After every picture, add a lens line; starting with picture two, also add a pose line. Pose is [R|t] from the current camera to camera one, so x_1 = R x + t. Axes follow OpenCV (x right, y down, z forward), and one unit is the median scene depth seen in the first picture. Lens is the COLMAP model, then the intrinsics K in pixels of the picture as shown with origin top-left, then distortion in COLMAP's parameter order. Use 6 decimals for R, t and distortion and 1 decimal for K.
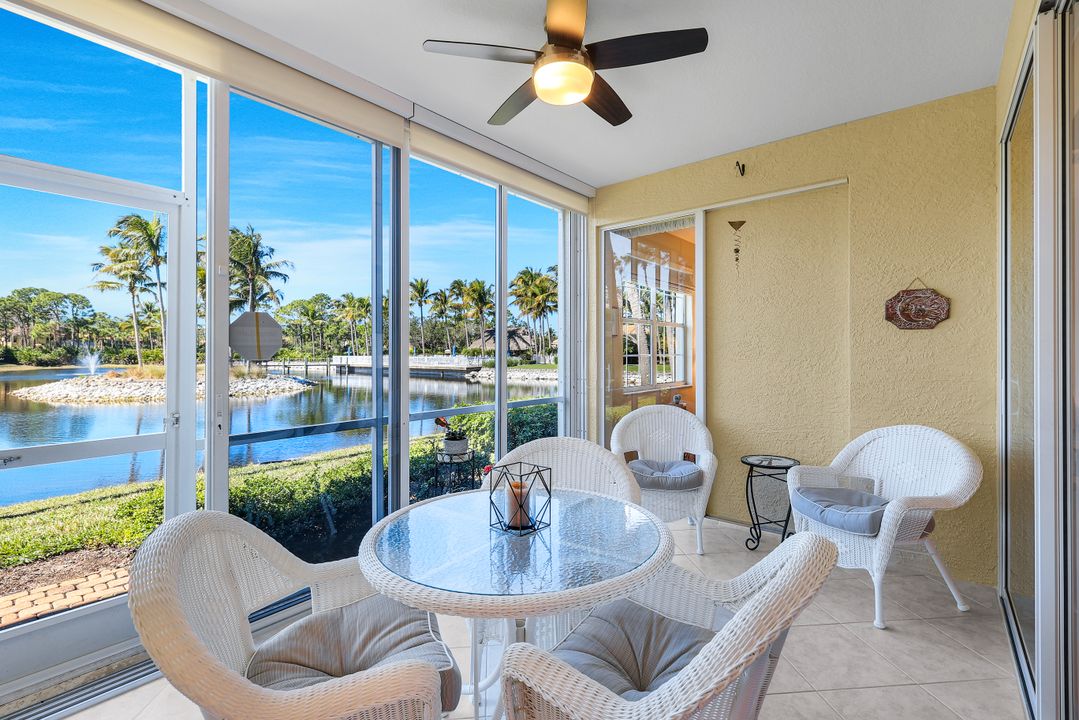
lens RADIAL K [[479.5, 0, 539.5], [0, 479.5, 352.3], [0, 0, 1]] dist [0.010171, -0.000090]
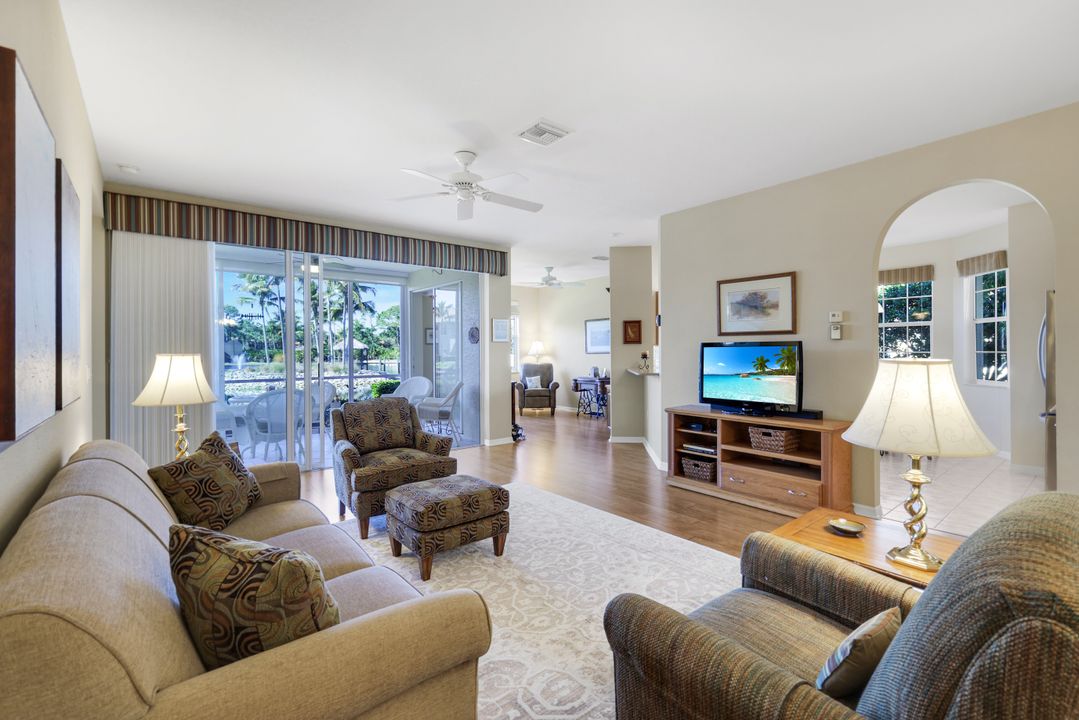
lens RADIAL K [[479.5, 0, 543.0], [0, 479.5, 355.0], [0, 0, 1]] dist [0.010171, -0.000090]
pose [[0.981712, -0.004388, -0.190320, 0.128127], [0.006350, 0.999933, 0.009702, -0.000601], [0.190265, -0.010733, 0.981674, -0.109507]]
